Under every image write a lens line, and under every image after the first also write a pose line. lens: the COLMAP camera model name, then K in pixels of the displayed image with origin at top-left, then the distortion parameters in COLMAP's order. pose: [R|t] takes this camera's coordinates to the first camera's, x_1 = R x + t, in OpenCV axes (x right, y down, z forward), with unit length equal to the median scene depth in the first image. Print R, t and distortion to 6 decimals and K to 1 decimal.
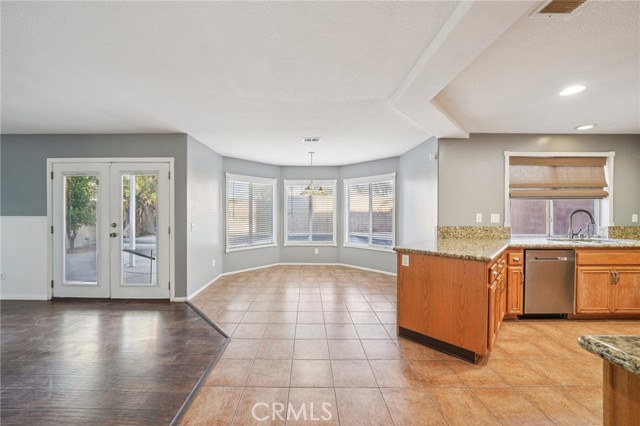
lens RADIAL K [[231.9, 0, 324.6], [0, 231.9, 214.4], [0, 0, 1]] dist [-0.005902, -0.000459]
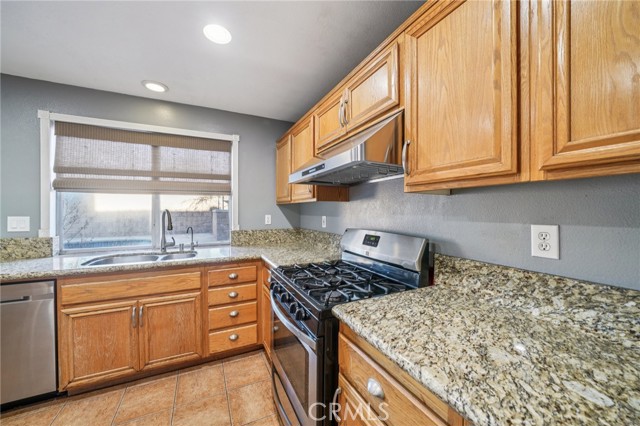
lens RADIAL K [[231.9, 0, 310.5], [0, 231.9, 211.1], [0, 0, 1]] dist [-0.005902, -0.000459]
pose [[0.915374, -0.002167, 0.402599, 1.432278], [0.003657, 0.999989, -0.002931, -0.012553], [-0.402588, 0.004155, 0.915372, 0.218611]]
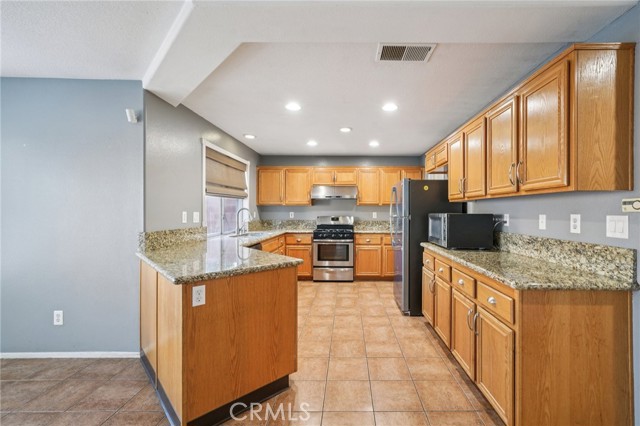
lens RADIAL K [[278.4, 0, 333.5], [0, 278.4, 211.2], [0, 0, 1]] dist [0.003524, -0.000078]
pose [[0.068892, -0.001190, 0.997623, -0.262575], [0.003491, 0.999993, 0.000952, -0.005036], [-0.997618, 0.003417, 0.068896, 0.543033]]
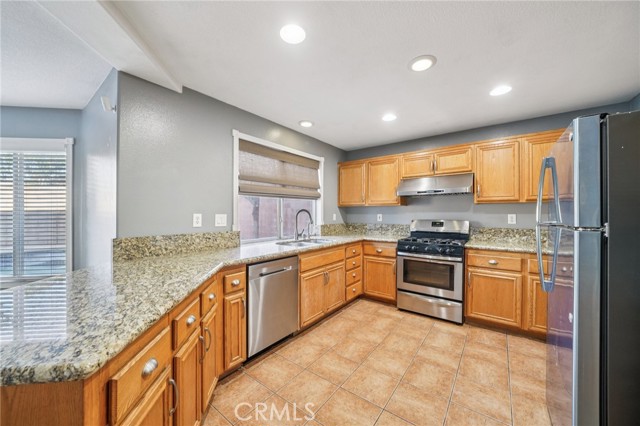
lens RADIAL K [[231.9, 0, 313.0], [0, 231.9, 212.2], [0, 0, 1]] dist [-0.005902, -0.000459]
pose [[0.642260, 0.001213, 0.766486, 0.454850], [0.005863, 0.999962, -0.006495, -0.001684], [-0.766464, 0.008666, 0.642229, 0.396401]]
